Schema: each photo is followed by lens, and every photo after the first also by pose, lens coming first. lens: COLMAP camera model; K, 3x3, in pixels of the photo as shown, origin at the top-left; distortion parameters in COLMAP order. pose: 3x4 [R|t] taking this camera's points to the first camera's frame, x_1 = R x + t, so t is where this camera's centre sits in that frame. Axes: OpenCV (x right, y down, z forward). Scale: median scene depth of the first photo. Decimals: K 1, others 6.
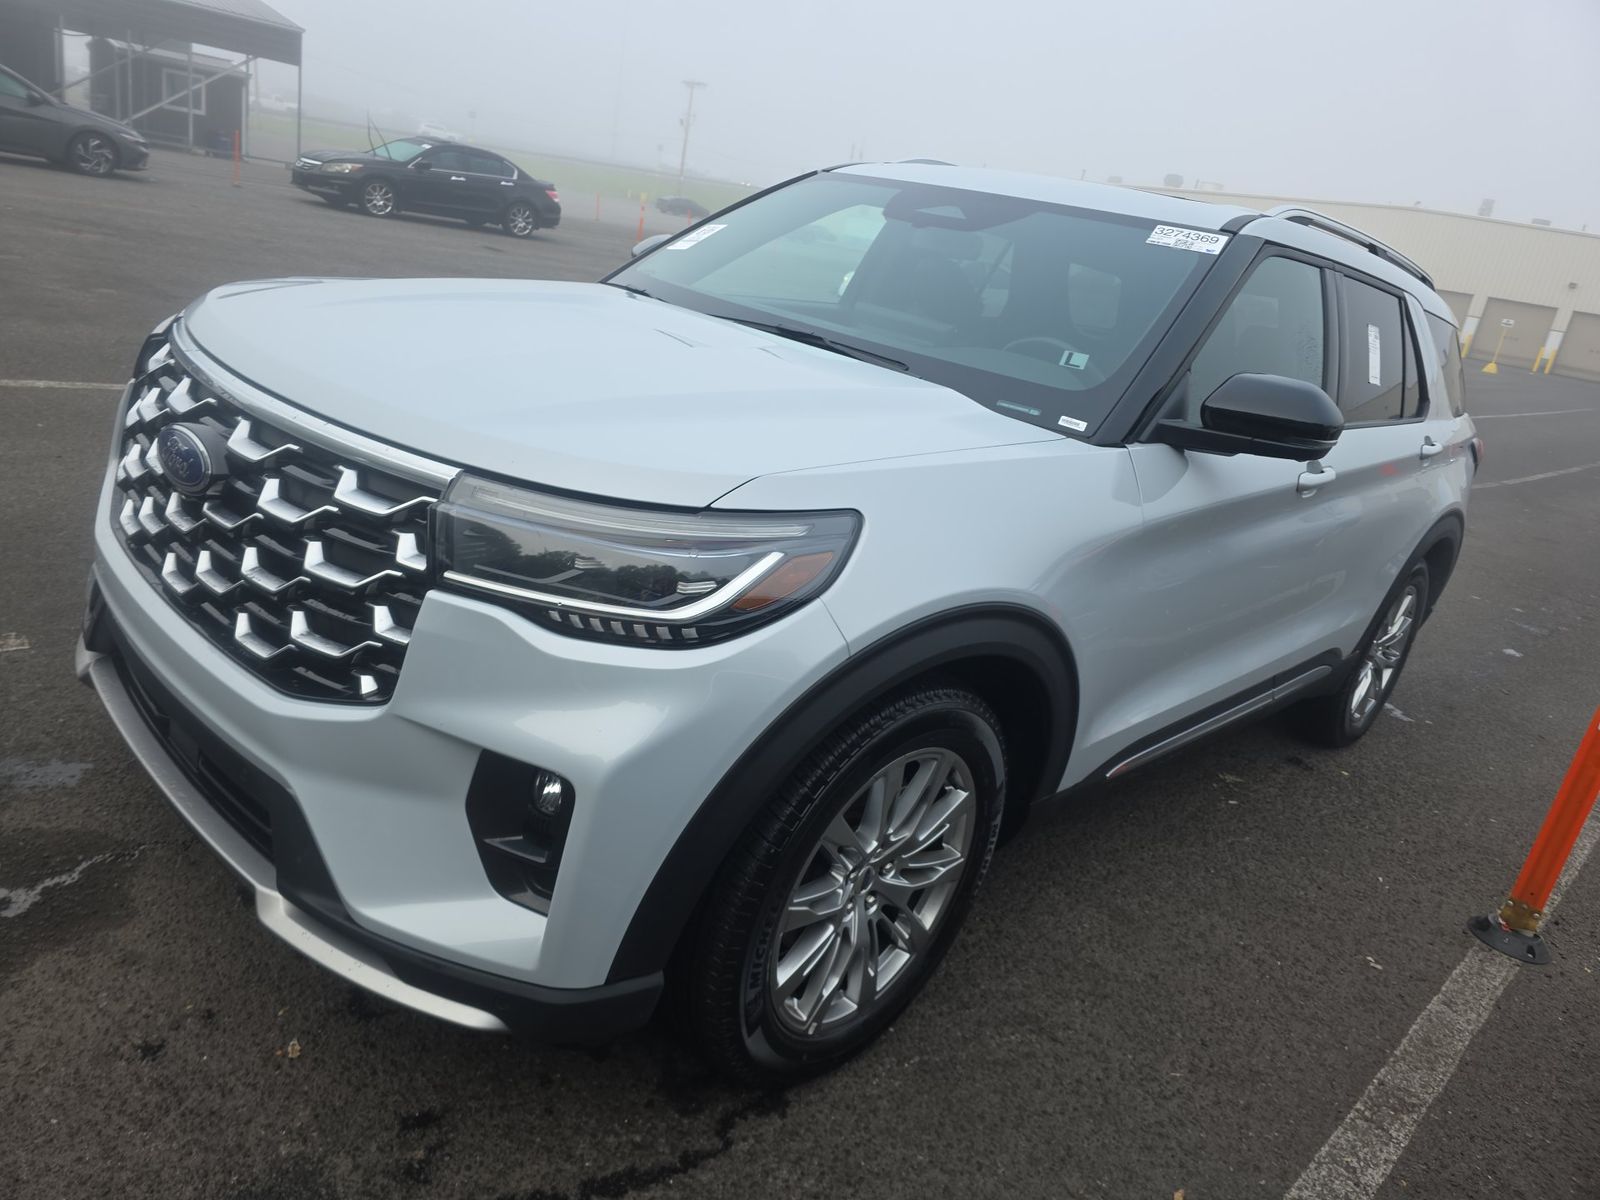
lens RADIAL K [[1073.0, 0, 800.0], [0, 1073.0, 600.0], [0, 0, 1]] dist [0.046312, -0.049978]
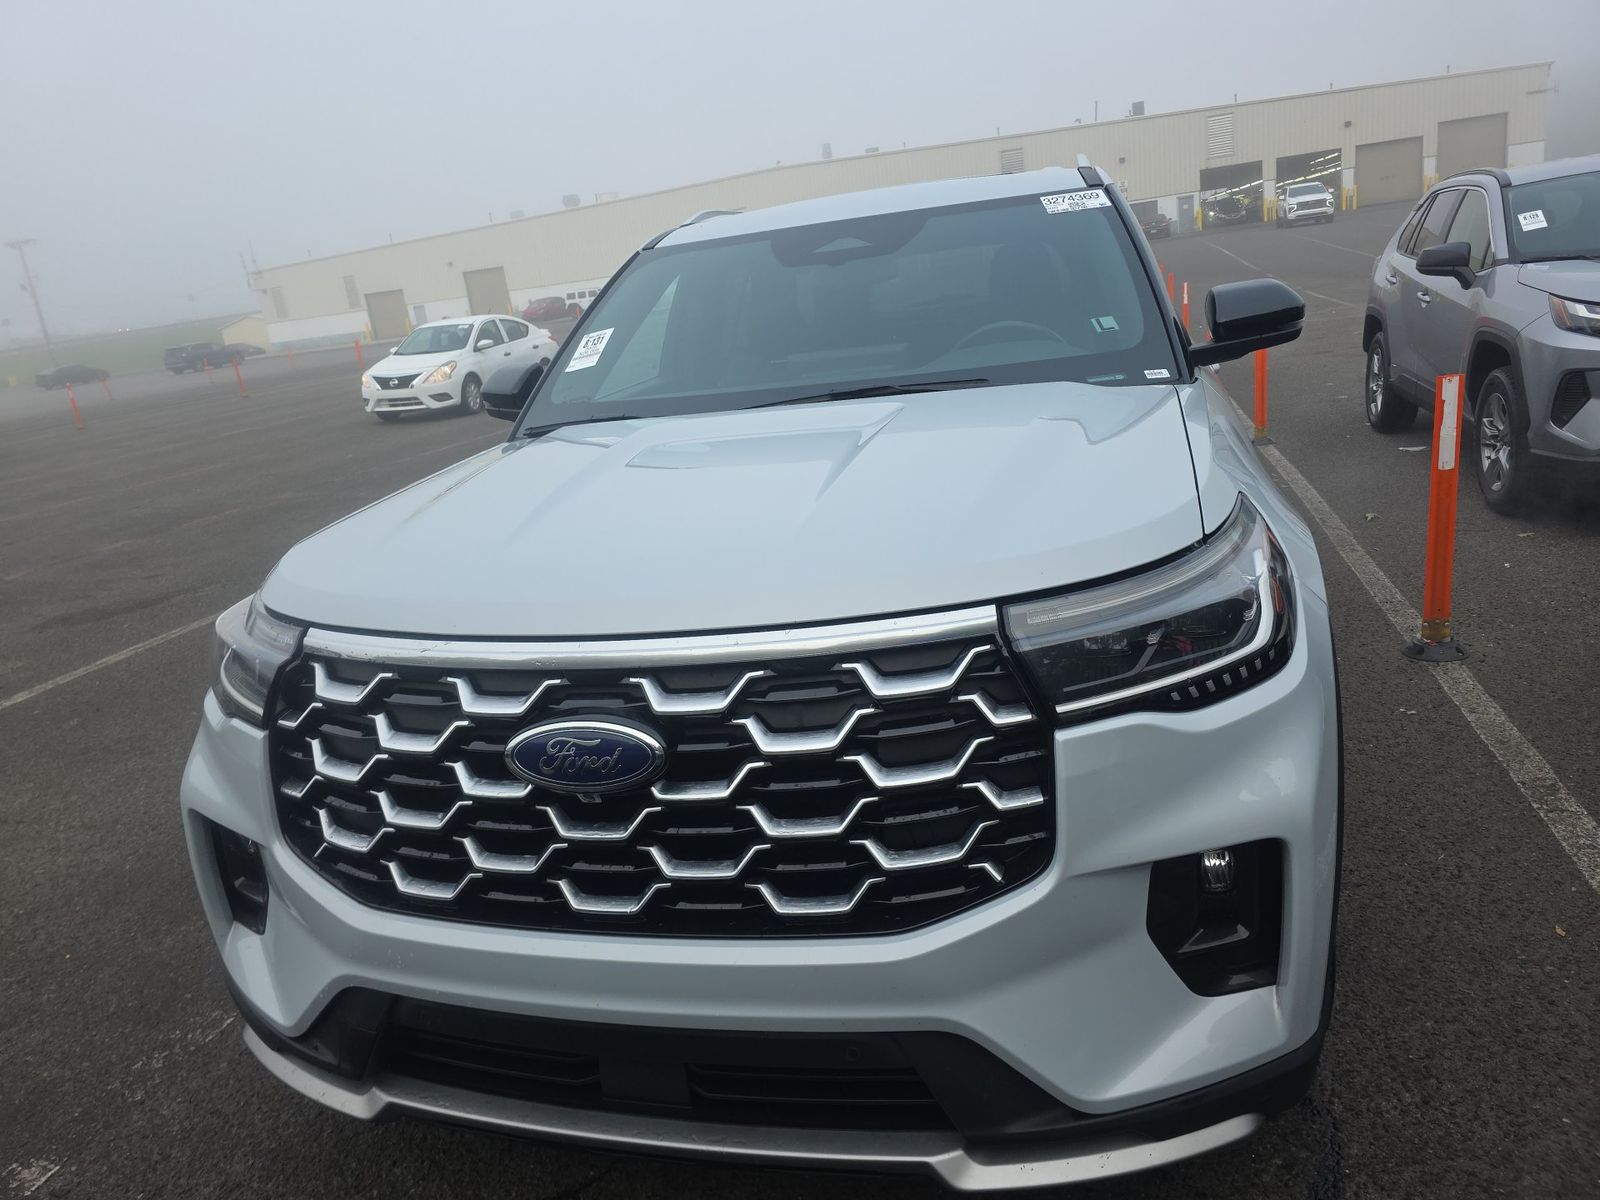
lens RADIAL K [[1070.4, 0, 705.2], [0, 1070.4, 597.0], [0, 0, 1]] dist [0.064950, -0.064328]
pose [[0.828575, -0.405470, 0.386081, -0.648237], [0.420776, 0.905876, 0.048336, -0.205235], [-0.369340, 0.122403, 0.921198, 0.181262]]
